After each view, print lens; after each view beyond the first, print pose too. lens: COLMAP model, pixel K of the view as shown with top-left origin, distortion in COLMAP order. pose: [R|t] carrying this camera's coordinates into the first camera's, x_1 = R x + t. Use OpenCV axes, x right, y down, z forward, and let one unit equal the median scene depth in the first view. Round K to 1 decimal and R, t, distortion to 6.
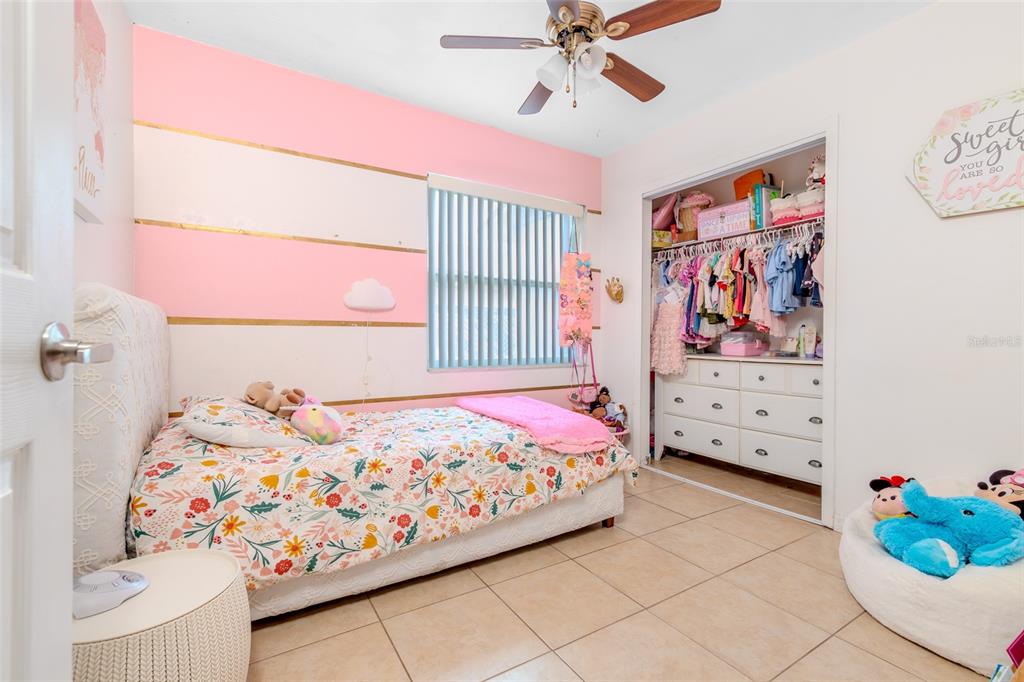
lens RADIAL K [[447.7, 0, 511.2], [0, 447.7, 337.5], [0, 0, 1]] dist [0.000345, 0.000012]
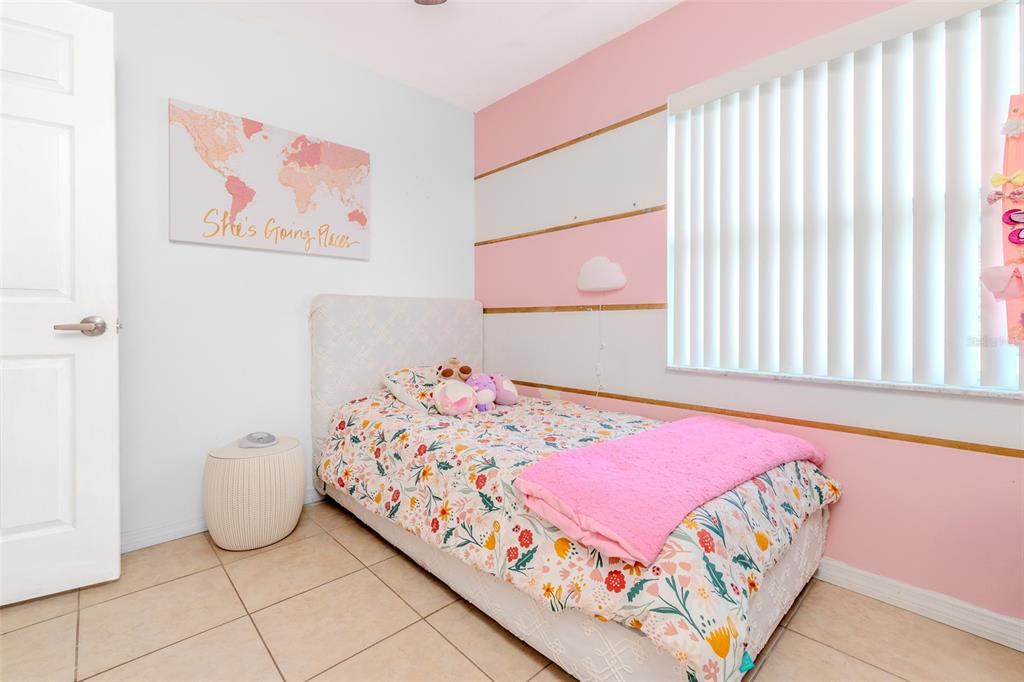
lens RADIAL K [[450.1, 0, 501.1], [0, 450.1, 327.5], [0, 0, 1]] dist [0.001896, 0.000180]
pose [[0.191885, 0.008928, -0.981377, 0.707941], [-0.002243, 0.999960, 0.008659, 0.002190], [0.981415, 0.000540, 0.191898, 0.866134]]
